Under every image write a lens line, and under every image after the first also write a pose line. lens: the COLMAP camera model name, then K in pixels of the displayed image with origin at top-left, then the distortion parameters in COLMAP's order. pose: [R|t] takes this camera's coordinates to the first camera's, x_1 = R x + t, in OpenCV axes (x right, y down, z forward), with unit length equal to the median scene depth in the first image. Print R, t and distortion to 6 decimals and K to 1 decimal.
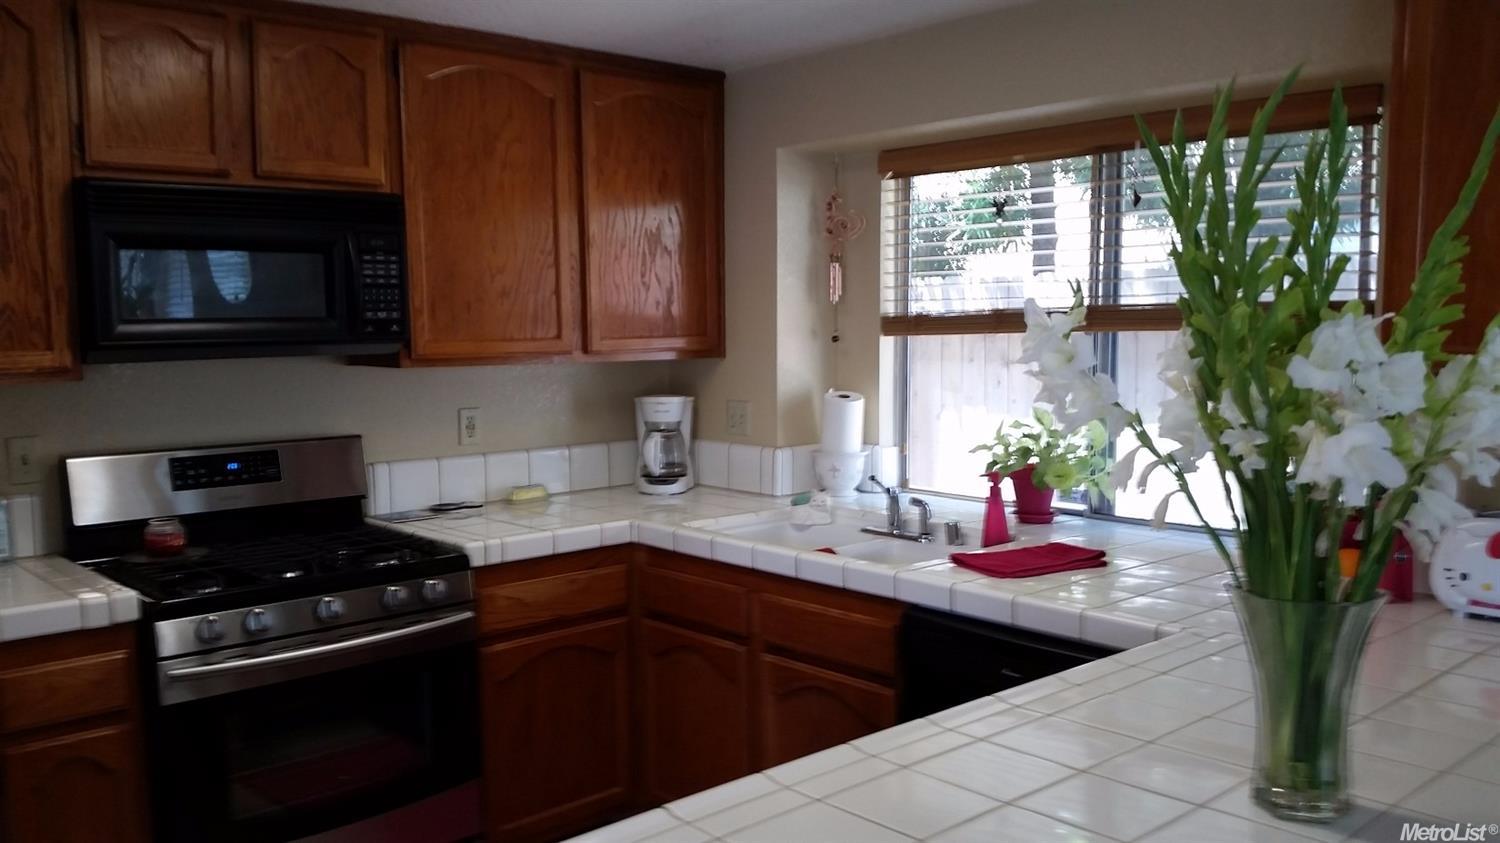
lens RADIAL K [[1268.3, 0, 744.9], [0, 1268.3, 441.2], [0, 0, 1]] dist [0.186530, -0.441655]
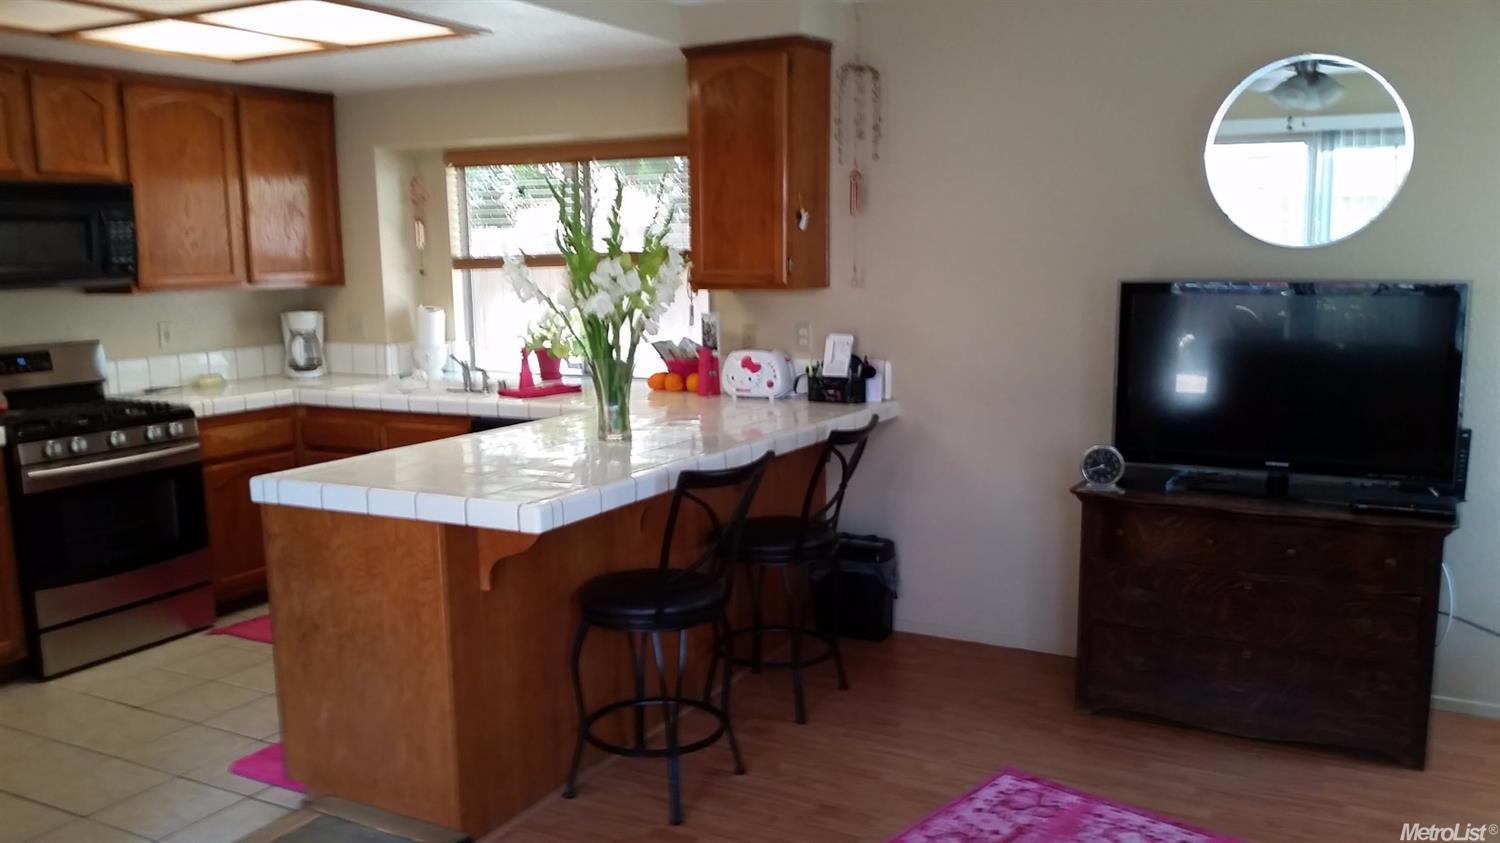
lens RADIAL K [[1247.1, 0, 754.5], [0, 1247.1, 432.6], [0, 0, 1]] dist [0.124177, -0.236206]
pose [[0.944578, -0.054820, 0.323678, -0.056482], [0.041019, 0.997941, 0.049313, 0.058269], [-0.325714, -0.033303, 0.944881, -0.616835]]
